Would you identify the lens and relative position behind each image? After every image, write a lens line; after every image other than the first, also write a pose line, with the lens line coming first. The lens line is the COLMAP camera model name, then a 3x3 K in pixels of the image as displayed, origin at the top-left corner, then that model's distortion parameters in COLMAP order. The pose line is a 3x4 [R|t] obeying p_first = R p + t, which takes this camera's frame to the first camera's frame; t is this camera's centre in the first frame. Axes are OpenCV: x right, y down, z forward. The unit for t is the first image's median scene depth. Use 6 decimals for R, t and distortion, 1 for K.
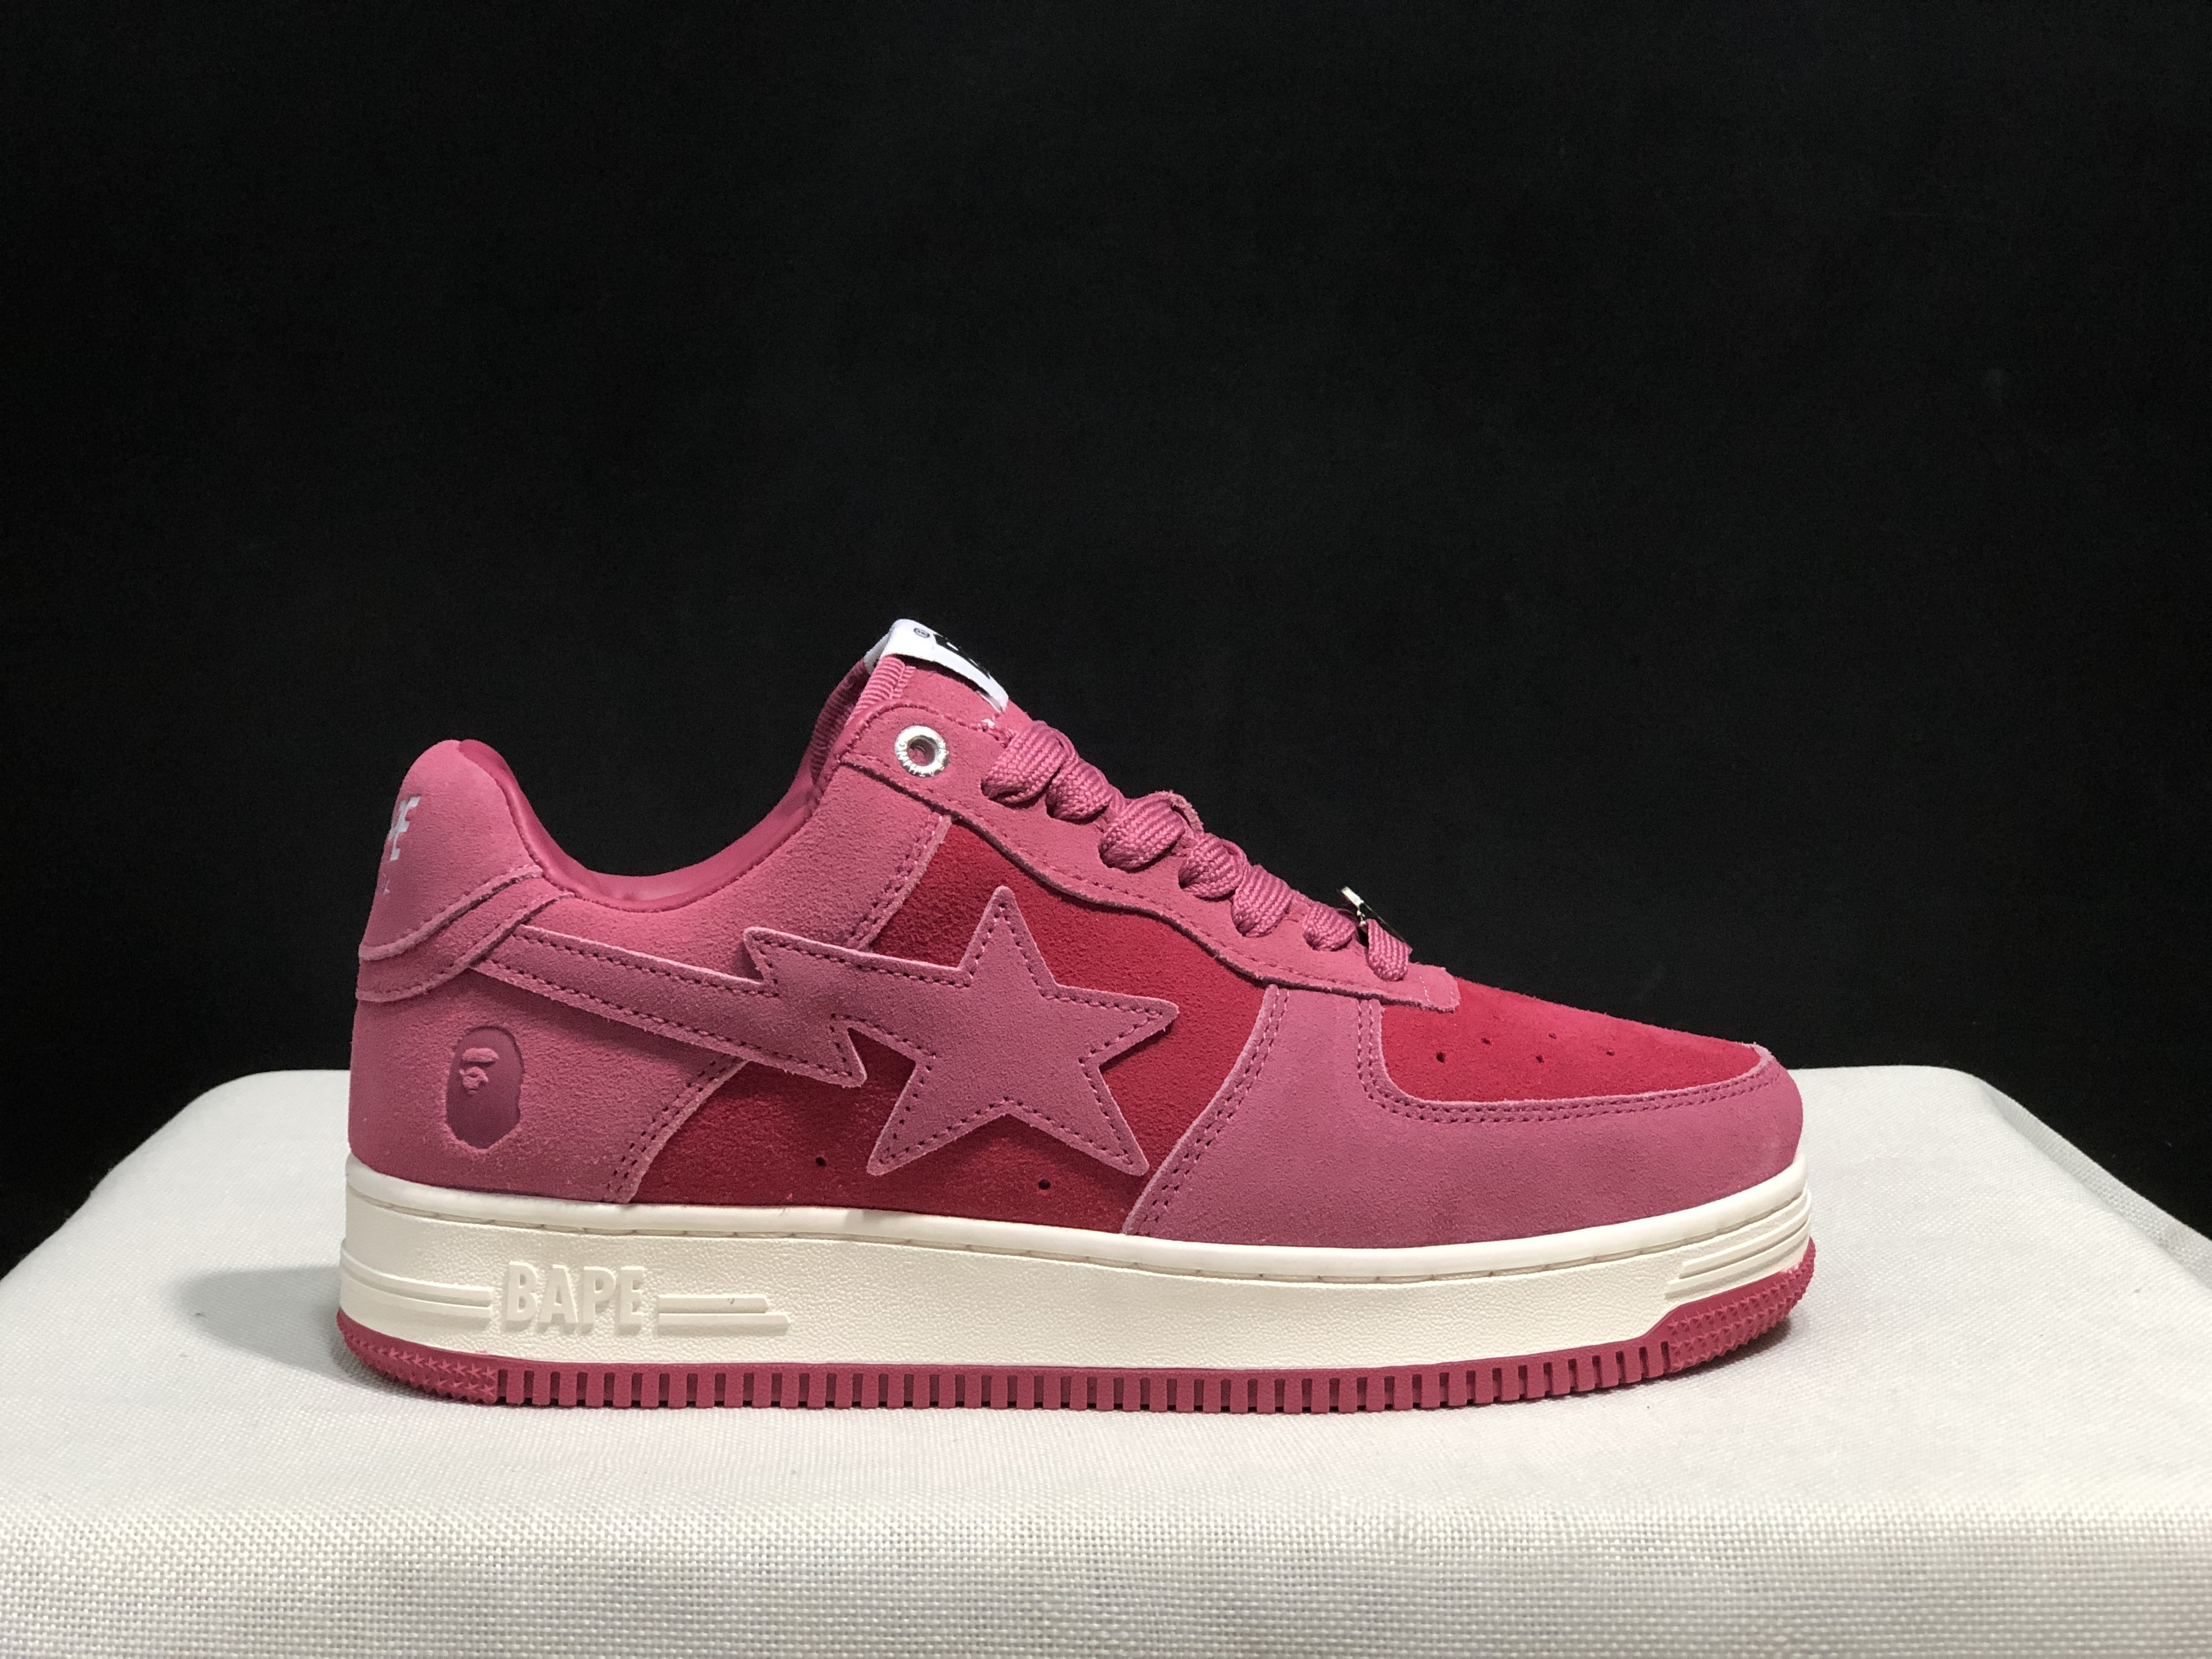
lens RADIAL K [[3681.7, 0, 1106.4], [0, 3681.7, 828.9], [0, 0, 1]] dist [-0.155590, 0.000000]
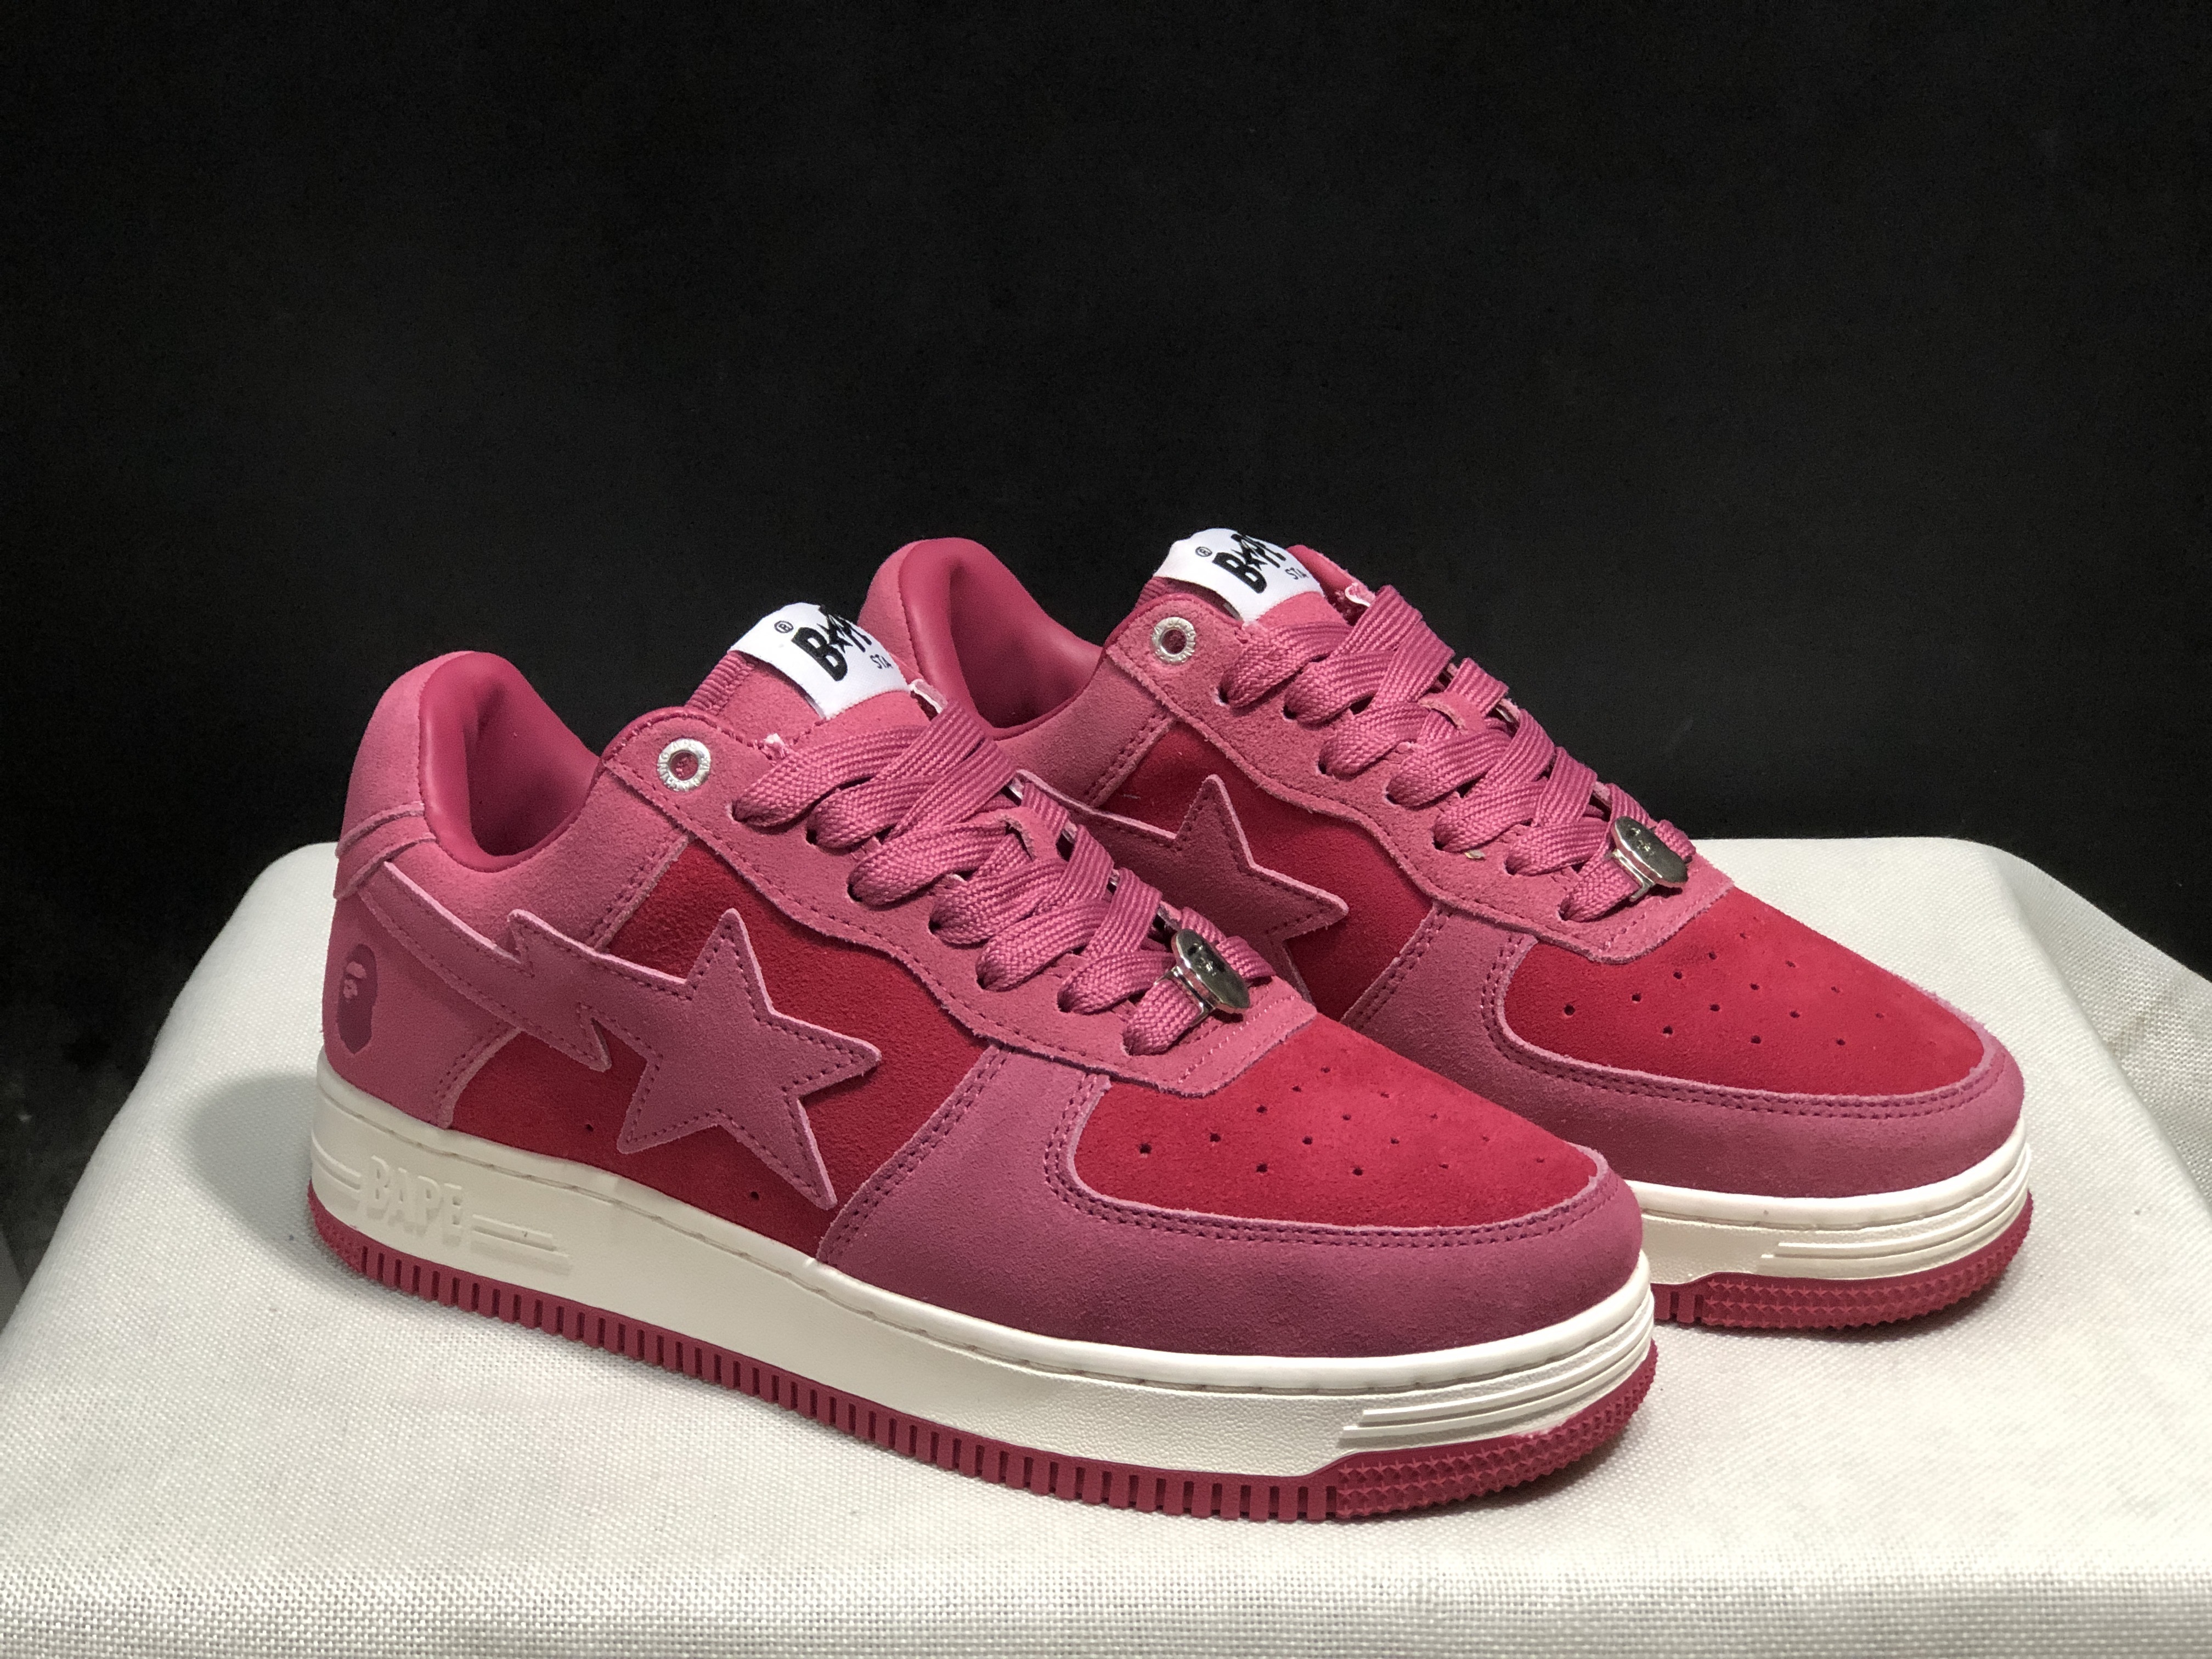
lens RADIAL K [[3681.7, 0, 1106.7], [0, 3681.7, 831.5], [0, 0, 1]] dist [-0.155590, 0.000000]
pose [[0.853925, 0.167822, -0.492593, 0.554679], [-0.079796, 0.977605, 0.194732, -0.210638], [0.514242, -0.126980, 0.848193, 0.190788]]
